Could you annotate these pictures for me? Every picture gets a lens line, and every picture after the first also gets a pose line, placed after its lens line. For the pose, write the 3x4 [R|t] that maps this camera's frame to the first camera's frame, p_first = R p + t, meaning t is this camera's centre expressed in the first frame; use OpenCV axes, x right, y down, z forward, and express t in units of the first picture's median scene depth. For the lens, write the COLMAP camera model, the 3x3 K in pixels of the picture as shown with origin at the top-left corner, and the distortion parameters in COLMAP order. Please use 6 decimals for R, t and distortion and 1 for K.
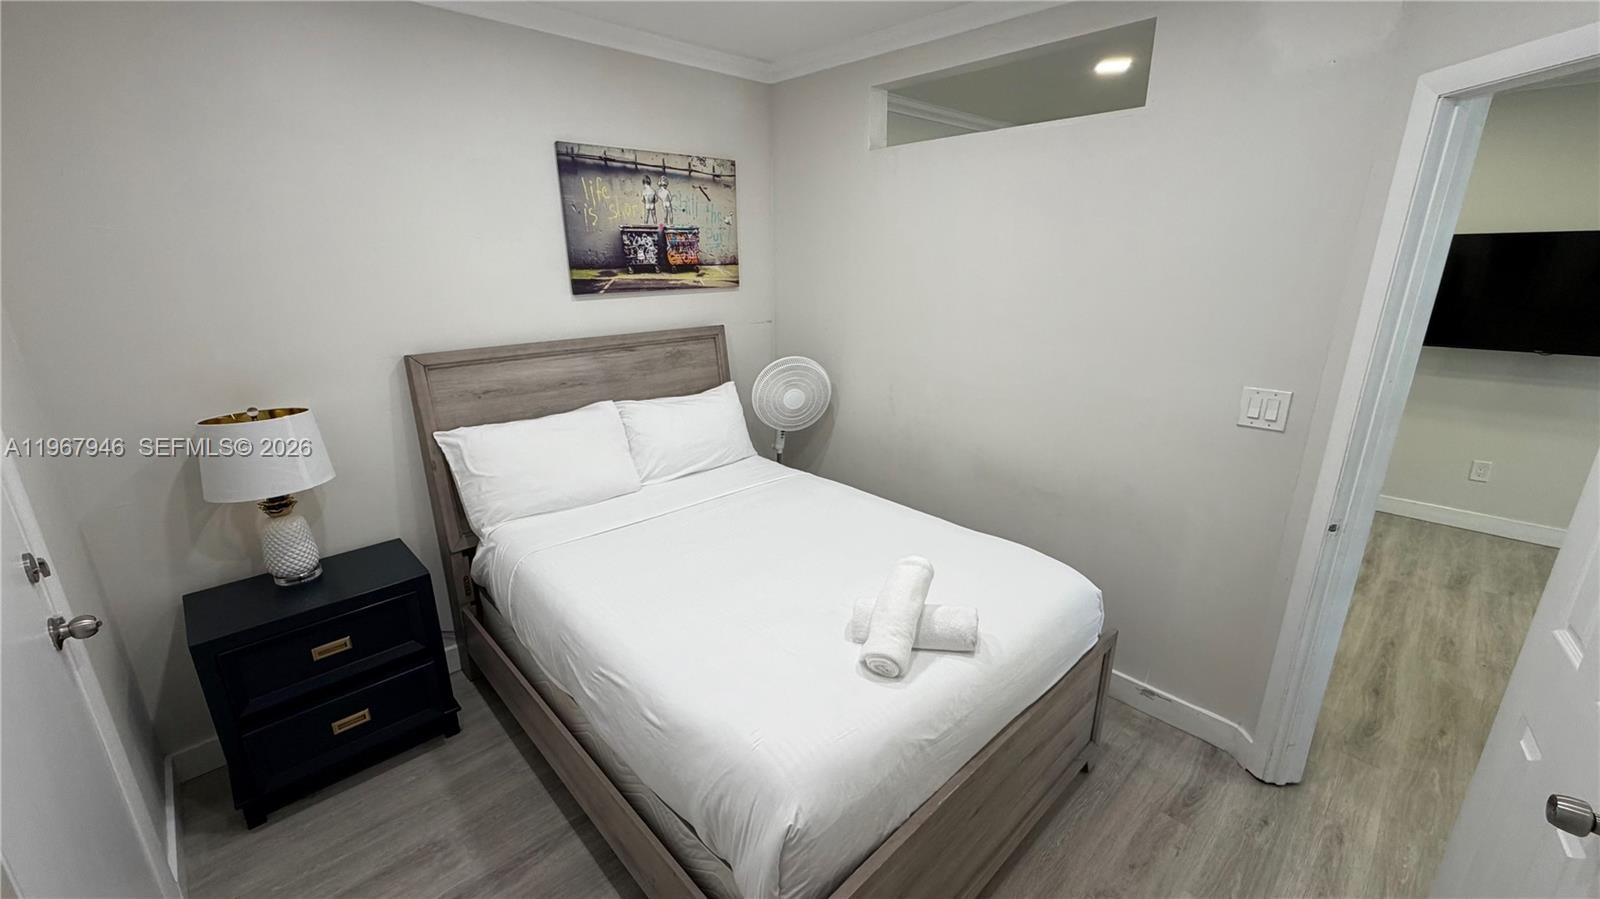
lens RADIAL K [[640.6, 0, 800.6], [0, 640.6, 452.5], [0, 0, 1]] dist [0.001127, 0.000221]
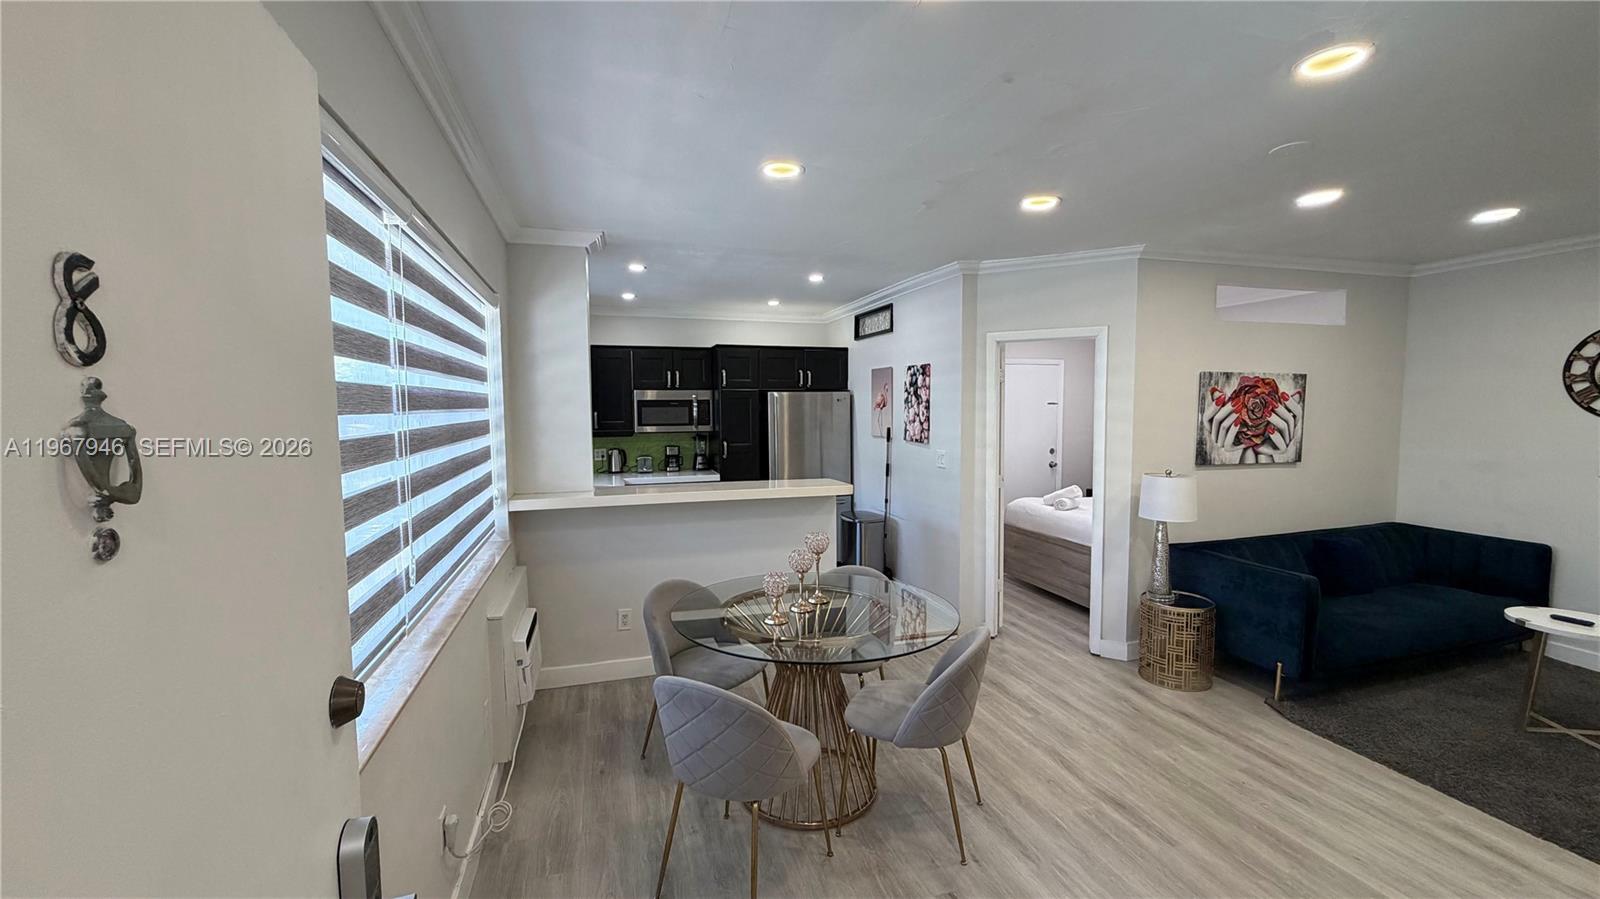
lens RADIAL K [[640.6, 0, 797.7], [0, 640.6, 450.0], [0, 0, 1]] dist [0.001127, 0.000221]
pose [[-0.449570, 0.071784, -0.890356, 2.140192], [-0.252863, 0.945766, 0.203931, -0.180282], [0.856707, 0.316819, -0.407036, 0.619709]]
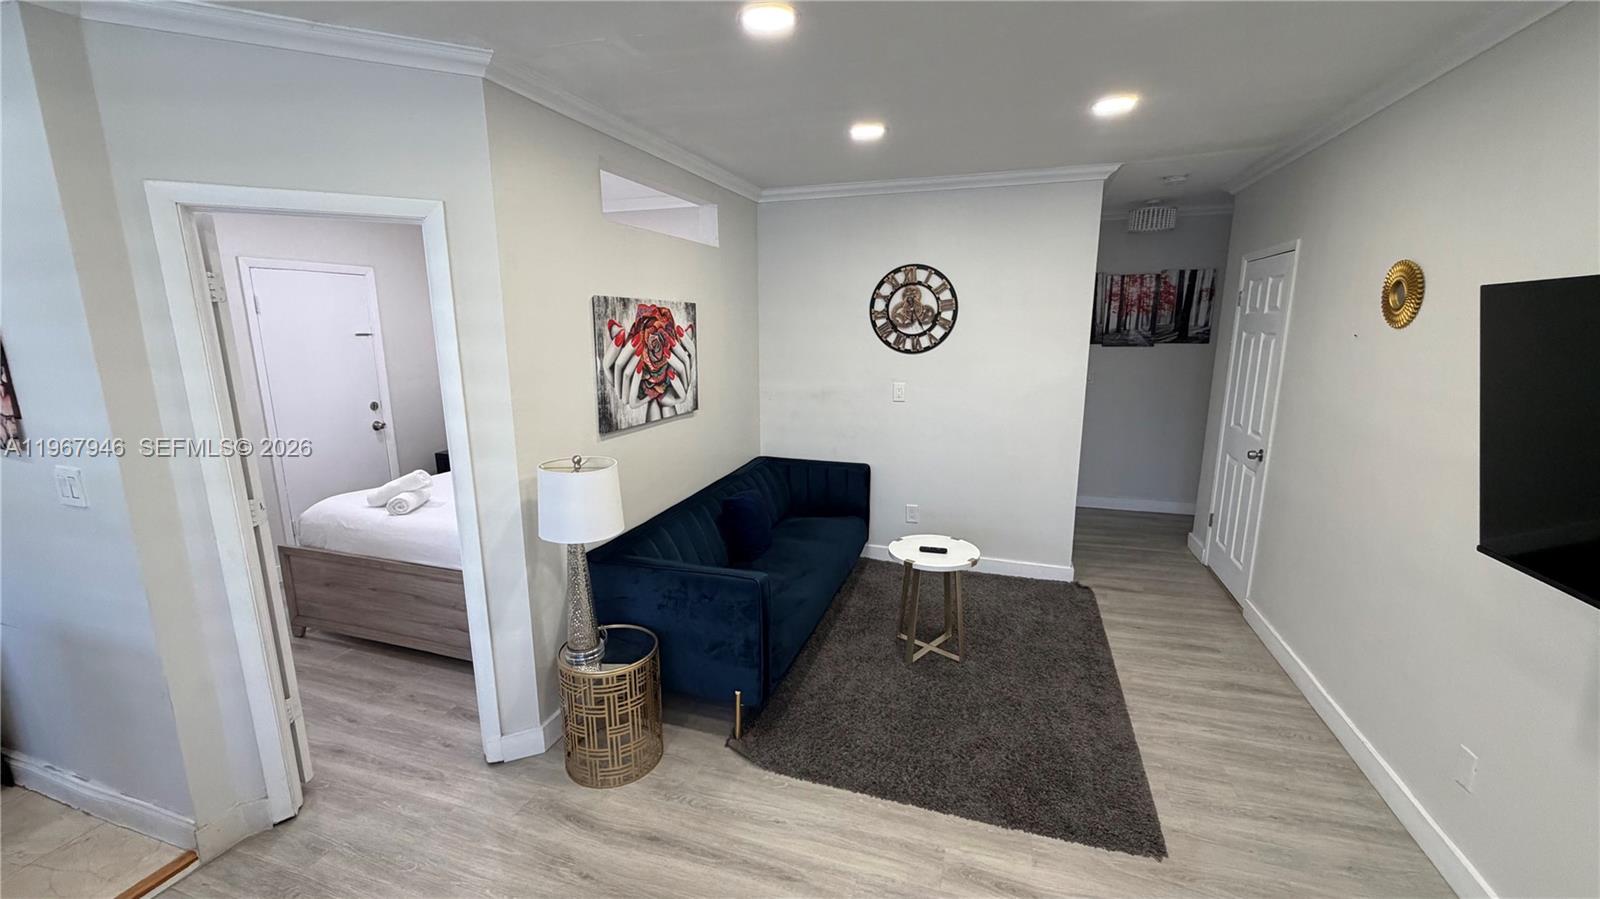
lens RADIAL K [[640.6, 0, 797.7], [0, 640.6, 450.2], [0, 0, 1]] dist [0.001127, 0.000221]
pose [[0.466587, 0.178878, -0.866198, 1.464426], [-0.259636, 0.963891, 0.059197, -0.194626], [0.845509, 0.197276, 0.496182, 0.581502]]
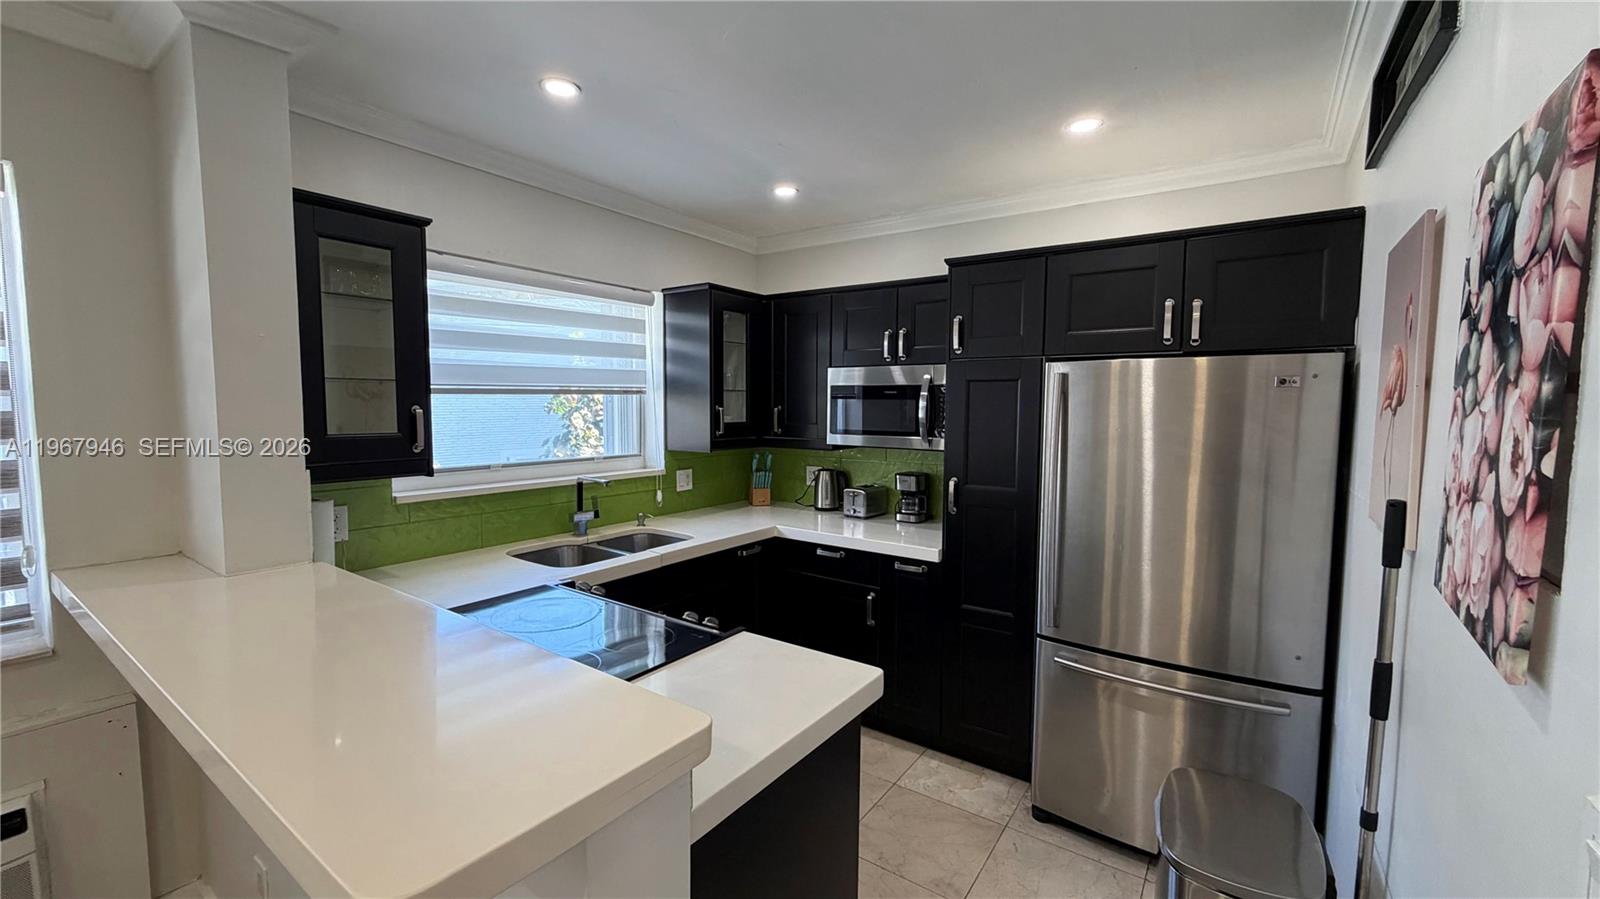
lens RADIAL K [[640.6, 0, 792.5], [0, 640.6, 449.5], [0, 0, 1]] dist [0.001127, 0.000221]
pose [[-0.983620, 0.013831, -0.179722, 0.777622], [-0.053095, 0.930585, 0.362205, -0.082203], [0.172256, 0.365814, -0.914608, 0.352002]]
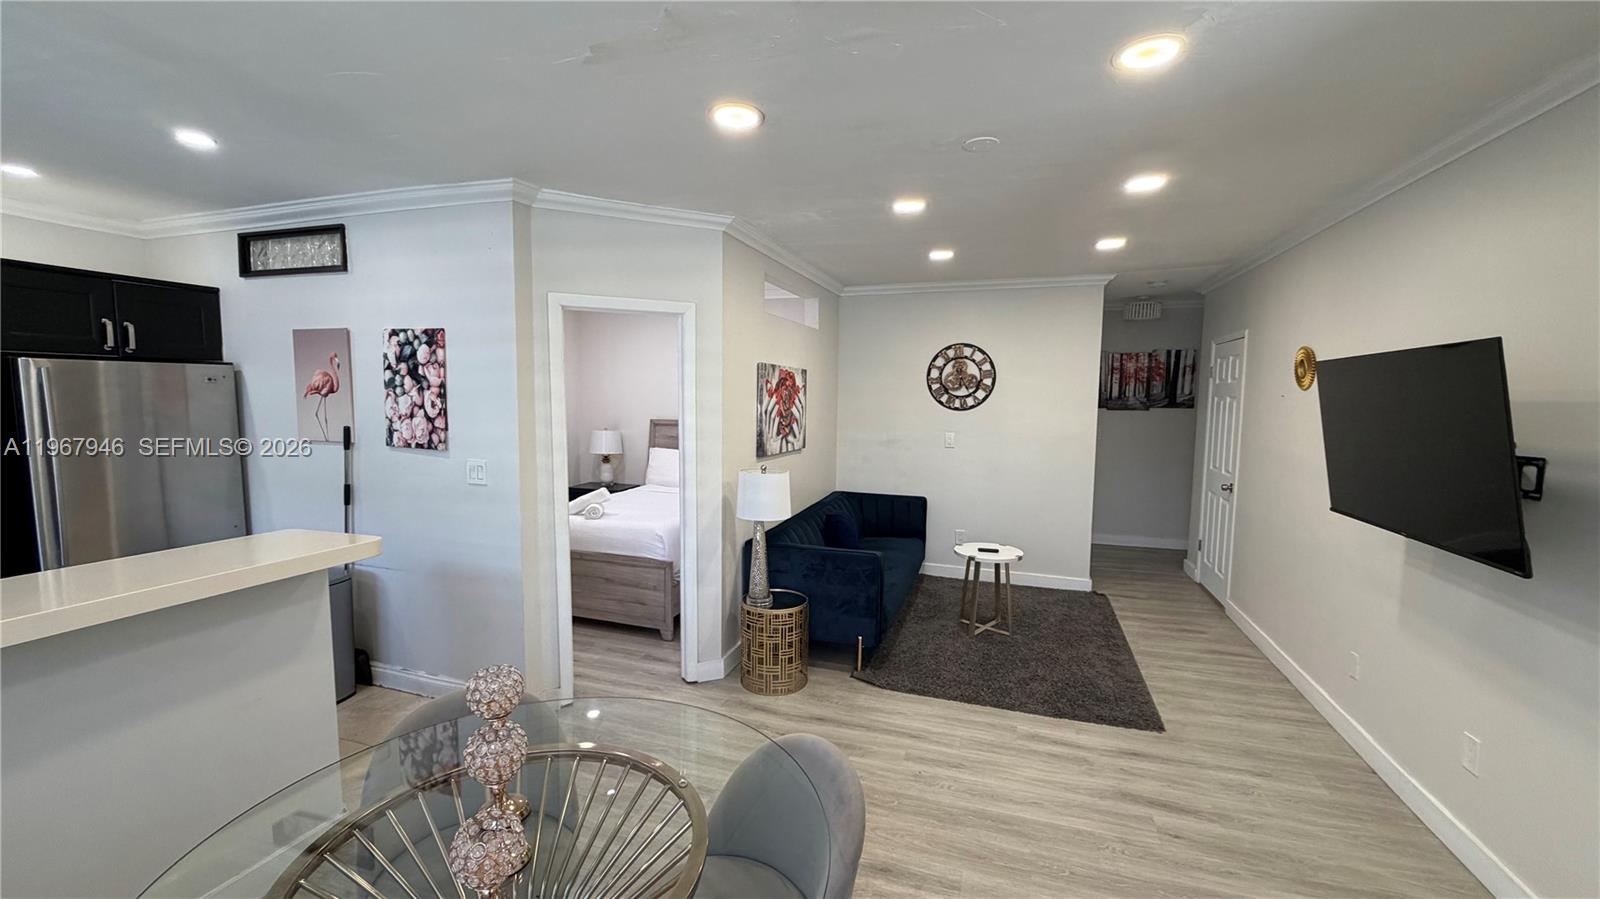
lens RADIAL K [[640.6, 0, 797.7], [0, 640.6, 449.7], [0, 0, 1]] dist [0.001127, 0.000221]
pose [[0.458326, 0.087730, -0.884444, 1.750023], [-0.273396, 0.960783, -0.046374, -0.055406], [0.845690, 0.263058, 0.464337, 0.222645]]
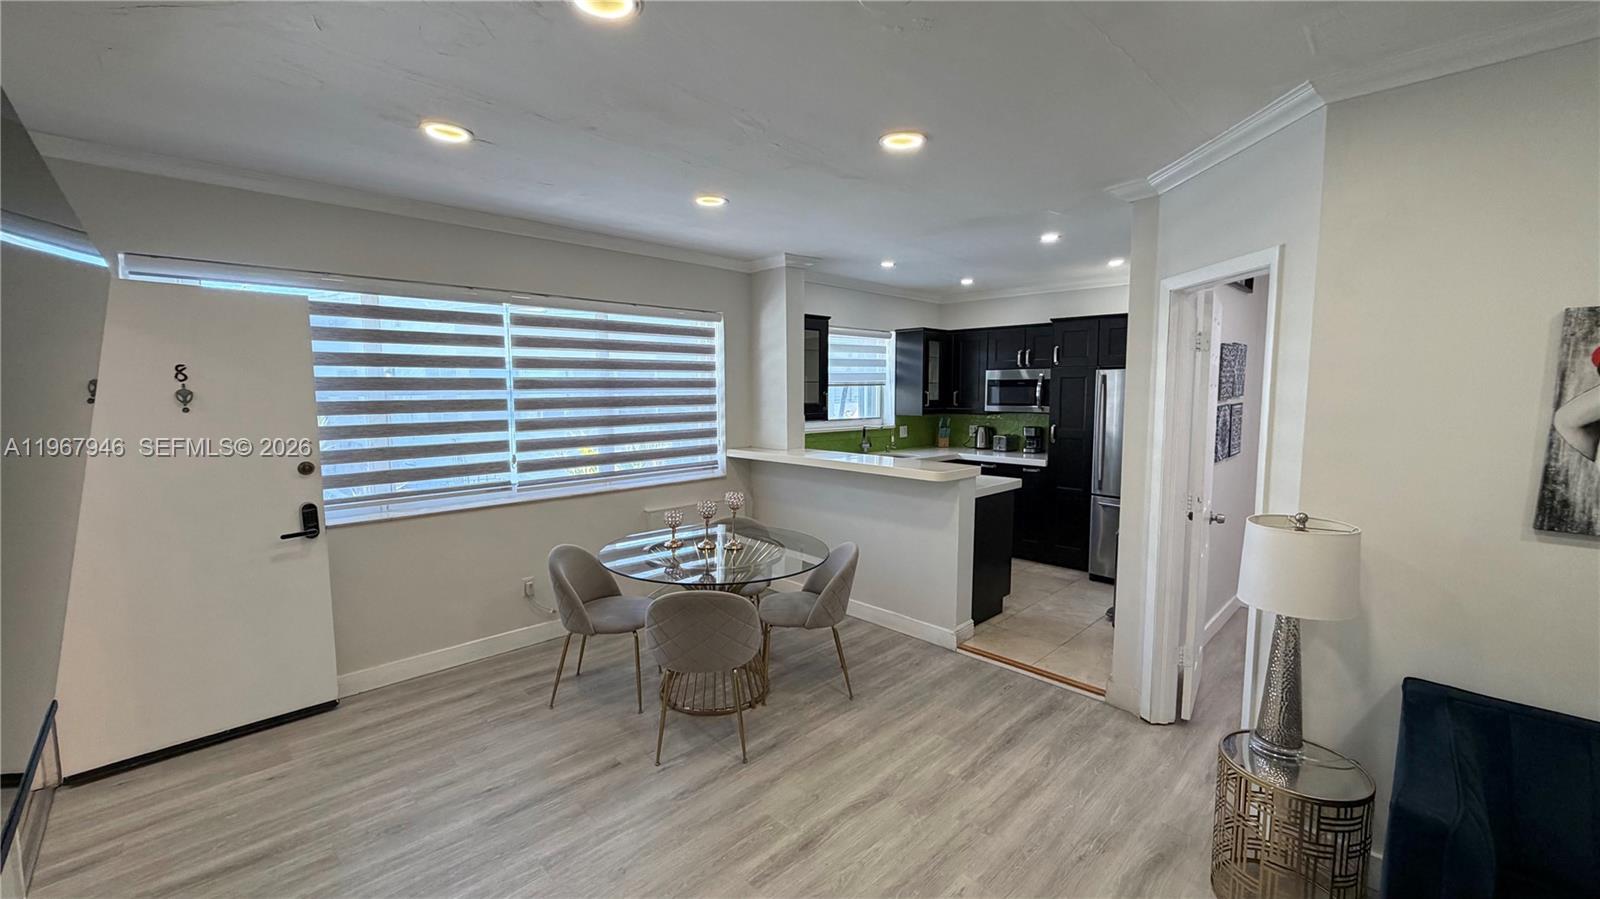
lens RADIAL K [[640.6, 0, 798.3], [0, 640.6, 446.4], [0, 0, 1]] dist [0.001127, 0.000221]
pose [[-0.999840, 0.011184, -0.013946, 1.175126], [0.005030, 0.924627, 0.380840, -0.396479], [0.017154, 0.380709, -0.924536, 1.348312]]
